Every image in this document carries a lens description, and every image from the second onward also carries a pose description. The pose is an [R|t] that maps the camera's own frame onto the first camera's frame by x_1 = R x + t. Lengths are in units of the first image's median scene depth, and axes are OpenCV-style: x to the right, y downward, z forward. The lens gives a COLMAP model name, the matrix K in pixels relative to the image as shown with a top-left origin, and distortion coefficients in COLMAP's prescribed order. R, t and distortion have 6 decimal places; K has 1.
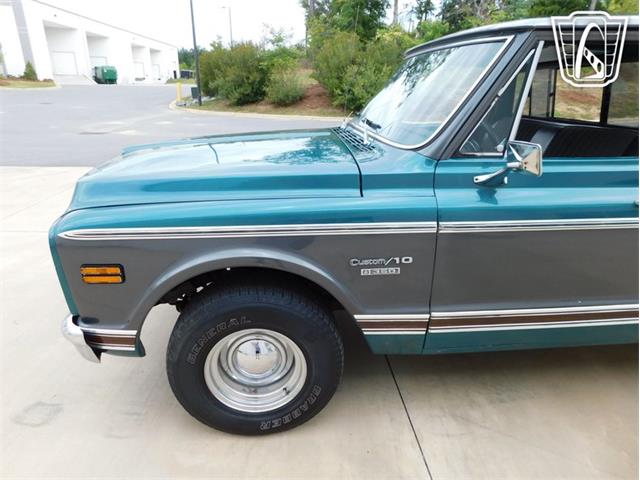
lens RADIAL K [[421.4, 0, 316.0], [0, 421.4, 236.5], [0, 0, 1]] dist [-0.062297, 0.044921]
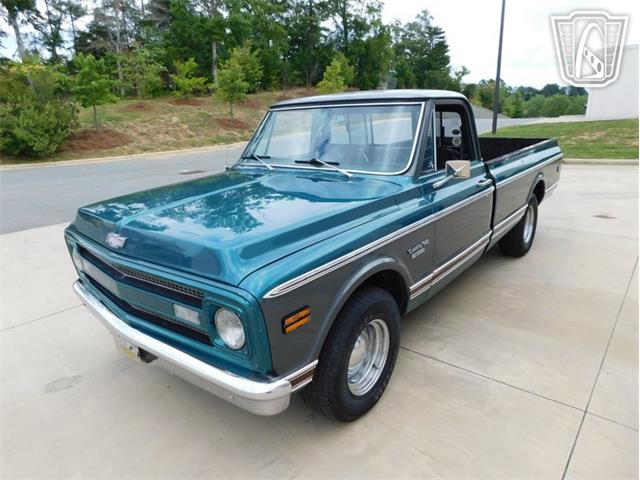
lens RADIAL K [[421.4, 0, 316.0], [0, 421.4, 236.5], [0, 0, 1]] dist [-0.062297, 0.044921]
pose [[0.694365, -0.233914, 0.680545, -1.001351], [0.278830, 0.959275, 0.045226, -0.132025], [-0.663409, 0.158353, 0.731309, 0.098454]]
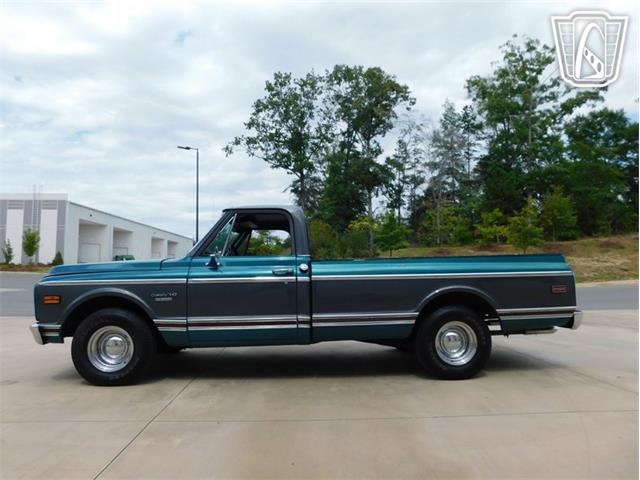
lens RADIAL K [[424.1, 0, 317.8], [0, 424.1, 237.6], [0, 0, 1]] dist [-0.062046, 0.051784]
pose [[0.999645, -0.019349, -0.018330, 0.967156], [0.009955, 0.909027, -0.416618, 0.689495], [0.024723, 0.416287, 0.908897, -1.191177]]
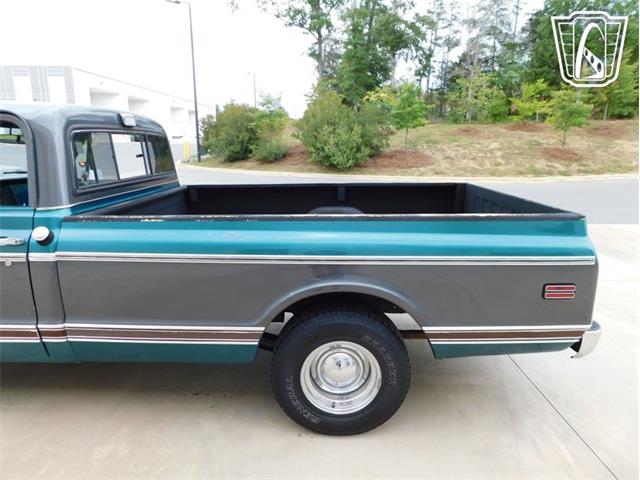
lens RADIAL K [[421.4, 0, 316.0], [0, 421.4, 236.5], [0, 0, 1]] dist [-0.062297, 0.044921]
pose [[0.995004, 0.020211, -0.097763, 1.689316], [-0.032443, 0.991602, -0.125196, 0.027374], [0.094412, 0.127742, 0.987304, -0.142245]]
